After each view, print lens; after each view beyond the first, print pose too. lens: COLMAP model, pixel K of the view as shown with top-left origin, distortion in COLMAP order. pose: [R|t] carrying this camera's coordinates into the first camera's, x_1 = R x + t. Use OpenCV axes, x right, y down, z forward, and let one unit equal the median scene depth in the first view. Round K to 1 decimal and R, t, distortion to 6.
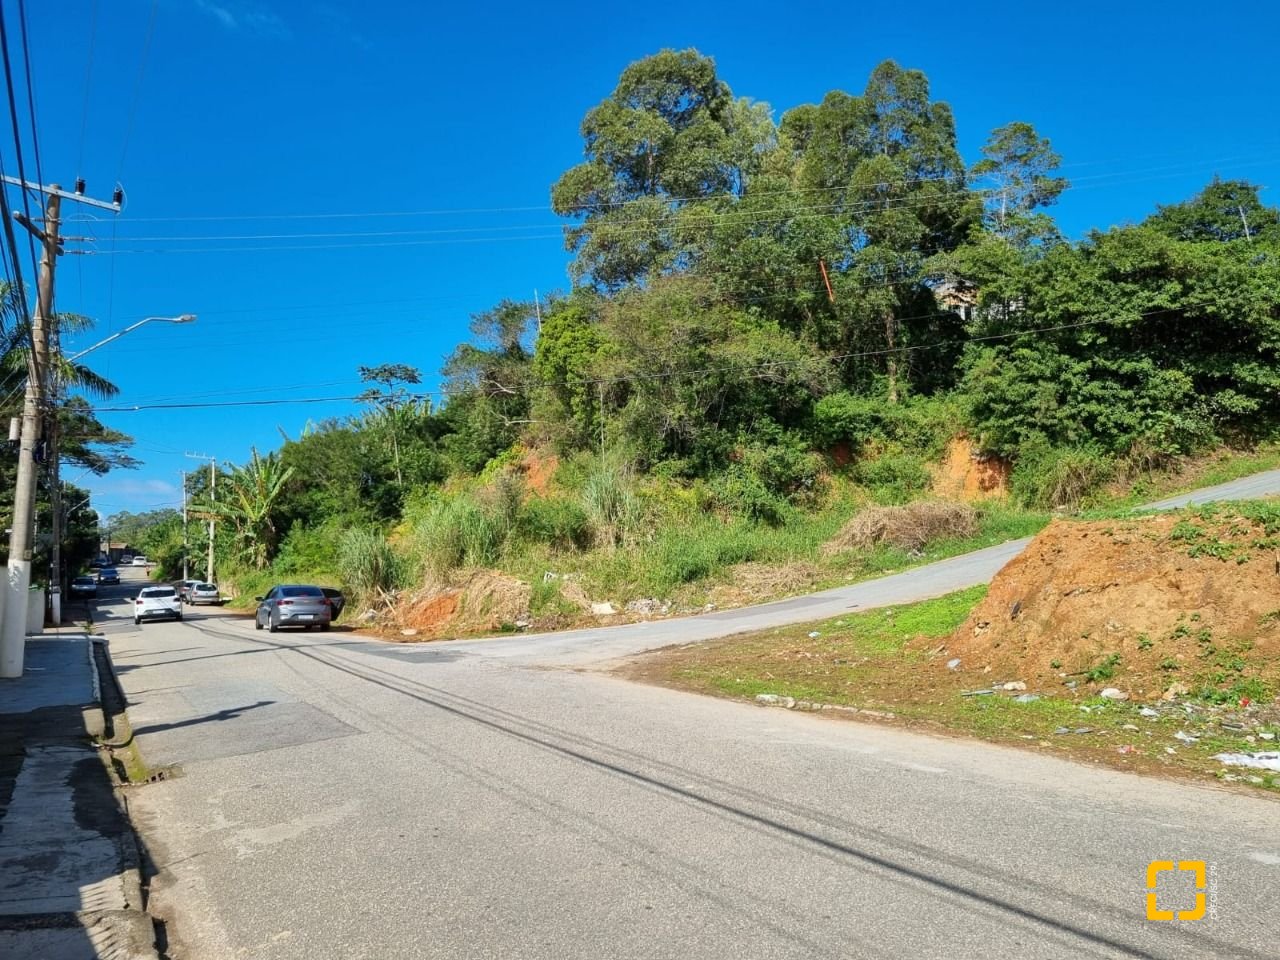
lens RADIAL K [[970.0, 0, 633.4], [0, 970.0, 492.7], [0, 0, 1]] dist [0.045576, -0.024856]
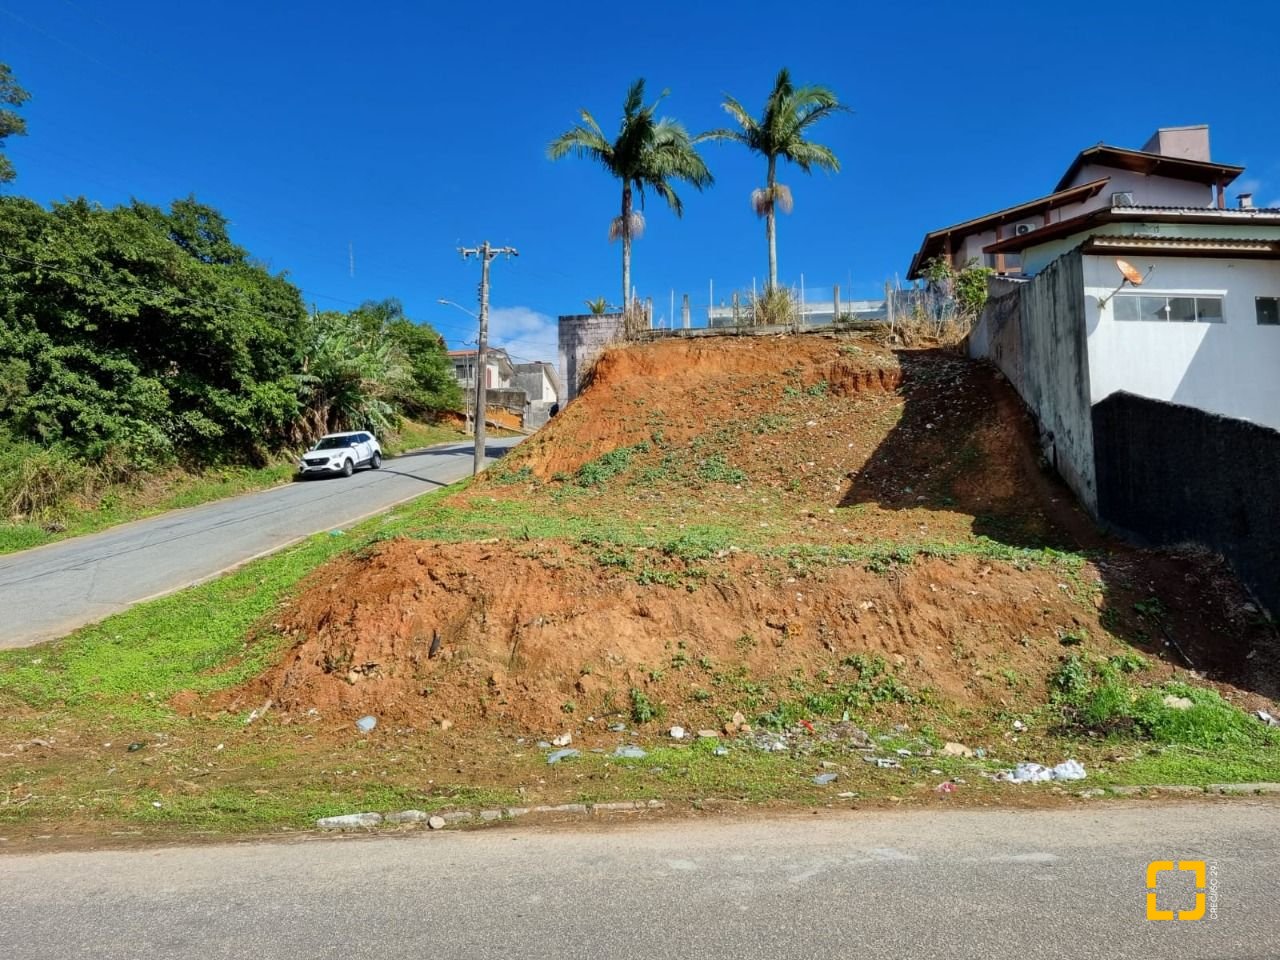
lens RADIAL K [[970.0, 0, 644.3], [0, 970.0, 467.4], [0, 0, 1]] dist [0.045576, -0.024856]
pose [[0.357834, 0.130082, 0.924680, -0.129797], [-0.082174, 0.990794, -0.107583, 0.019334], [-0.930162, -0.037488, 0.365229, 0.232379]]
